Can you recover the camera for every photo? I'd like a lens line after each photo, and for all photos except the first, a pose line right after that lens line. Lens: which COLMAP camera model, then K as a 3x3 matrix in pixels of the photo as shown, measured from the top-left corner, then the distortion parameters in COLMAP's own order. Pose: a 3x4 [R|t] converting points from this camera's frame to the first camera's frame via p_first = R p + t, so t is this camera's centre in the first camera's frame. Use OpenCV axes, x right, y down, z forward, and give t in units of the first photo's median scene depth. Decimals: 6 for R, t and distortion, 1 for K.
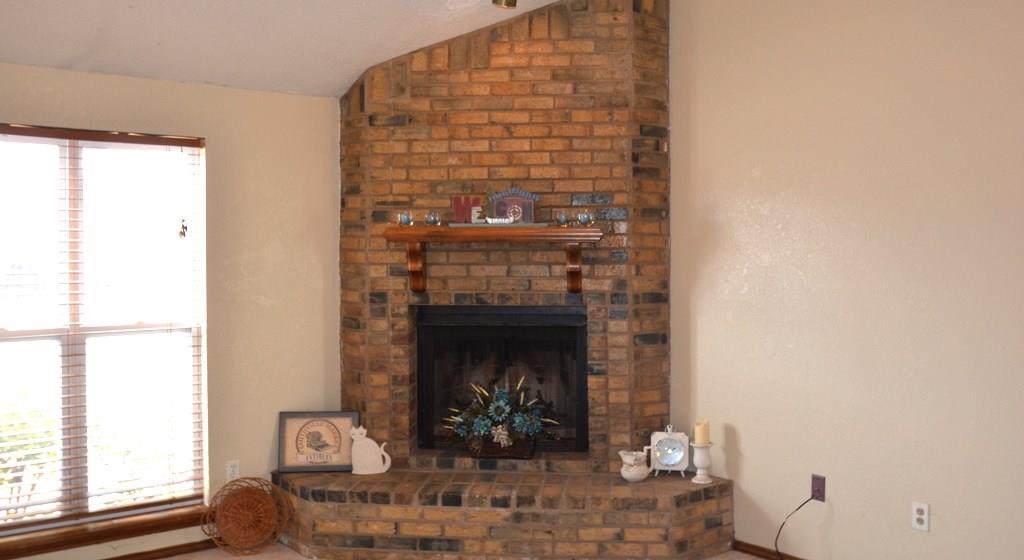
lens RADIAL K [[890.3, 0, 506.8], [0, 890.3, 279.2], [0, 0, 1]] dist [-0.054809, 0.011286]
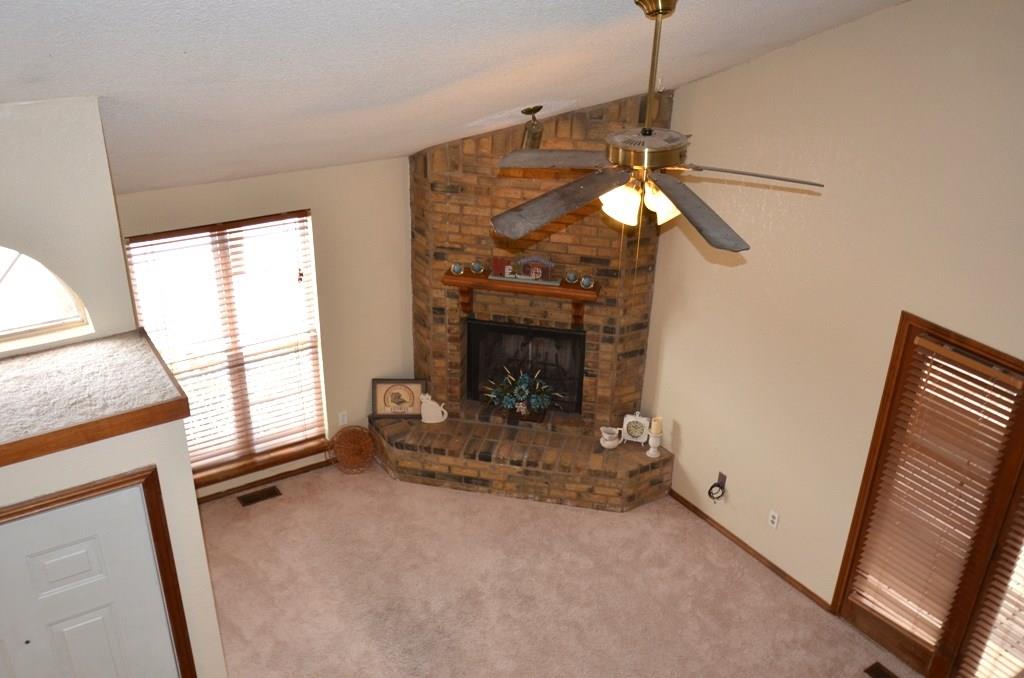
lens RADIAL K [[903.4, 0, 514.7], [0, 903.4, 341.1], [0, 0, 1]] dist [-0.074231, 0.028341]
pose [[0.994626, 0.071121, -0.075233, 0.085779], [-0.030824, 0.897166, 0.440617, -0.577359], [0.098834, -0.435930, 0.894537, -0.282526]]
